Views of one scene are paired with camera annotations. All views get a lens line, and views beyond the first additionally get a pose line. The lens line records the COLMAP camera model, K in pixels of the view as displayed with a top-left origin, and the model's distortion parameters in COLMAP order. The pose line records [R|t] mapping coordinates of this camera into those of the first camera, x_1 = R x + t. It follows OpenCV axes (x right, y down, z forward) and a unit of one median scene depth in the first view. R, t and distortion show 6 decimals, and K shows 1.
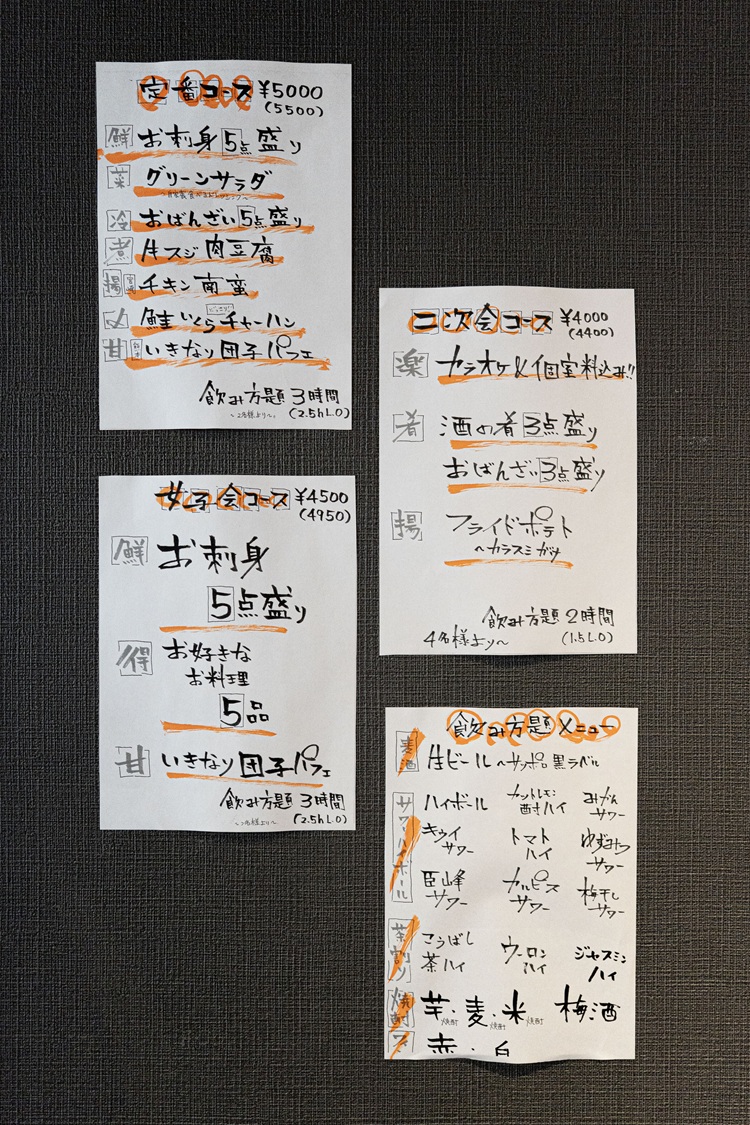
lens RADIAL K [[820.9, 0, 377.4], [0, 820.9, 569.7], [0, 0, 1]] dist [0.004578, 0.000710]
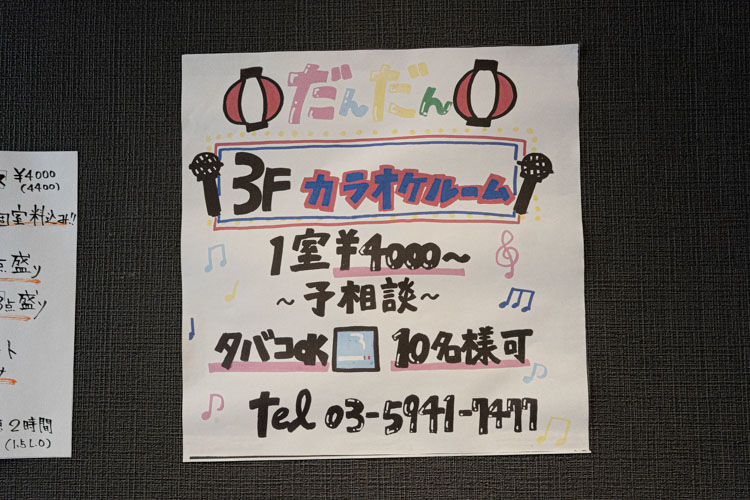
lens RADIAL K [[547.3, 0, 373.4], [0, 547.3, 245.5], [0, 0, 1]] dist [0.004578, 0.000710]
pose [[0.999633, -0.006892, -0.026212, 0.774208], [0.005230, 0.998003, -0.062948, -0.149150], [0.026593, 0.062788, 0.997673, 0.209960]]
